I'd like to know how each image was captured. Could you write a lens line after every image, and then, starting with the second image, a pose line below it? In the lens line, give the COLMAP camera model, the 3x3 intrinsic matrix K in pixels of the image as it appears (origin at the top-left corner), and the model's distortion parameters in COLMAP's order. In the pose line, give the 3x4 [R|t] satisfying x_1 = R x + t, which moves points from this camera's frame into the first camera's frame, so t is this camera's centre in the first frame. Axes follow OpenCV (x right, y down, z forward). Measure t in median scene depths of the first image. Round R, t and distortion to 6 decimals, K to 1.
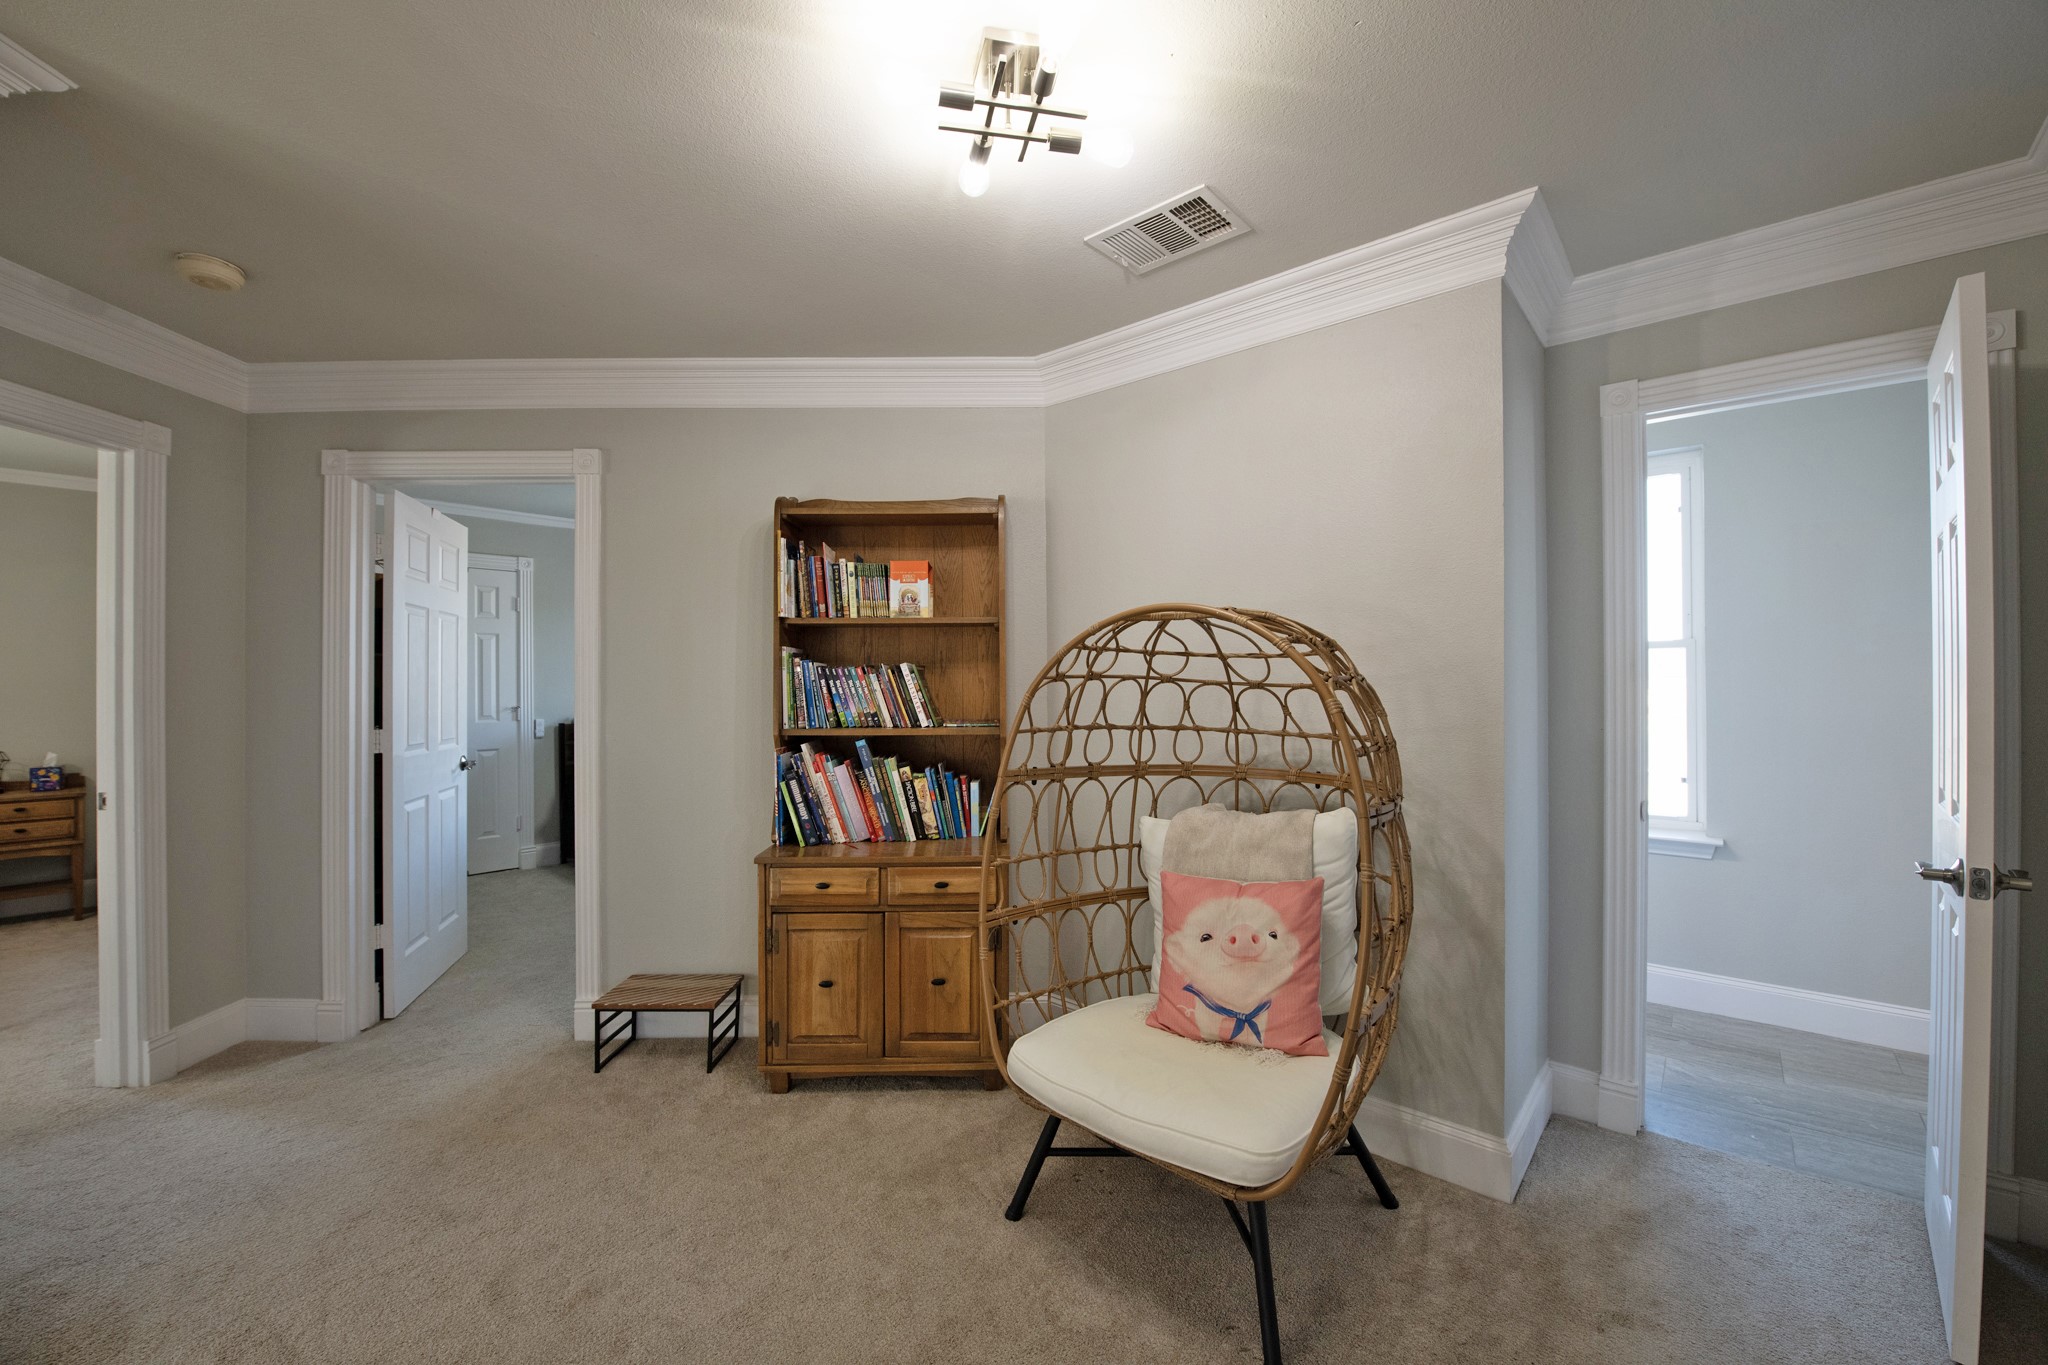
lens RADIAL K [[812.8, 0, 1019.3], [0, 812.8, 679.6], [0, 0, 1]] dist [-0.020218, -0.000631]
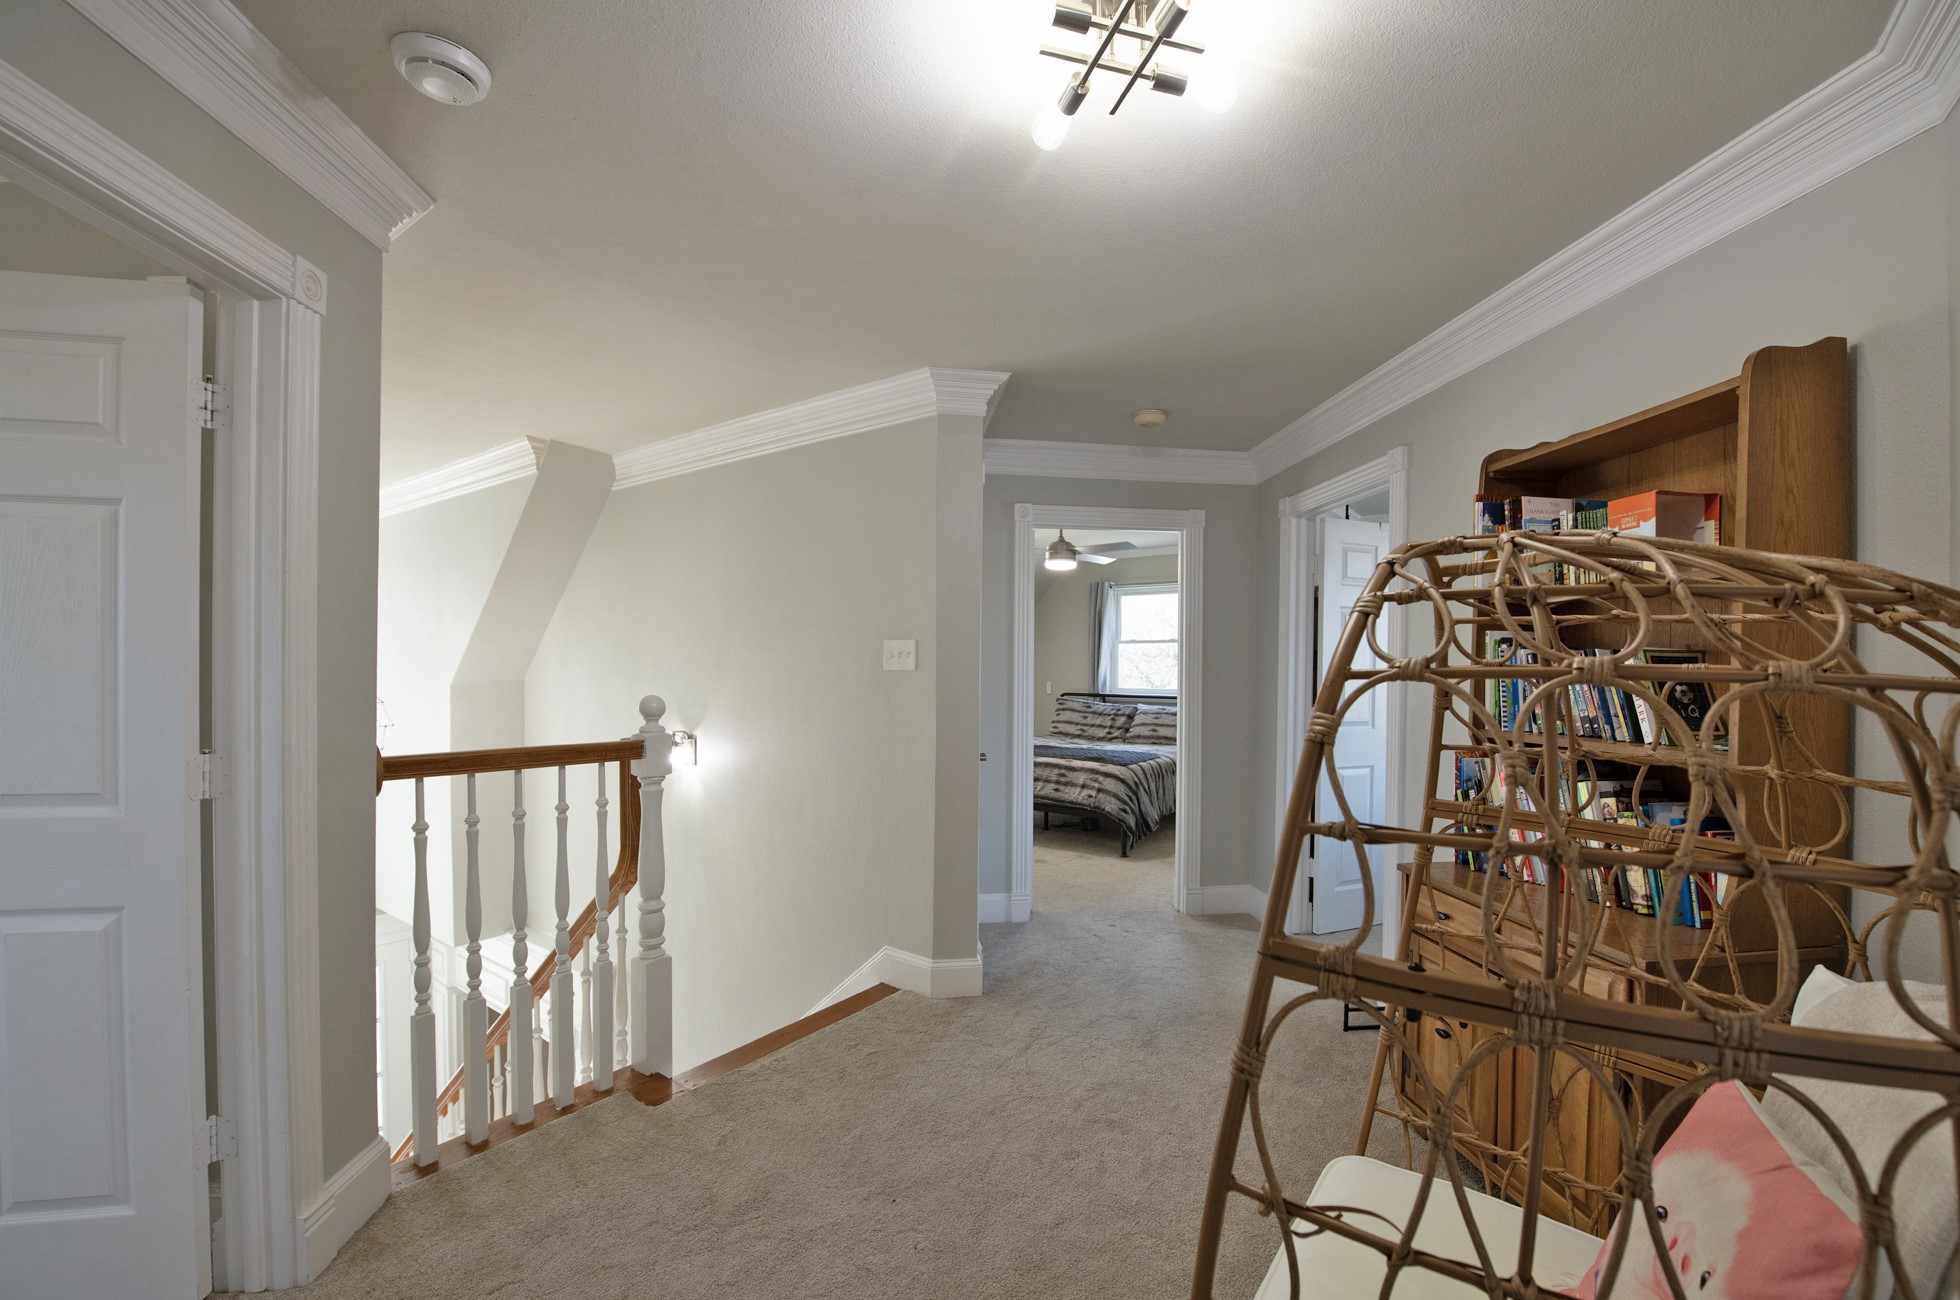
lens RADIAL K [[807.7, 0, 1012.3], [0, 807.7, 675.4], [0, 0, 1]] dist [-0.000332, -0.000111]
pose [[0.113149, 0.013223, -0.993490, 0.422098], [-0.008300, 0.999889, 0.012363, -0.000590], [0.993543, 0.006847, 0.113246, 0.363387]]
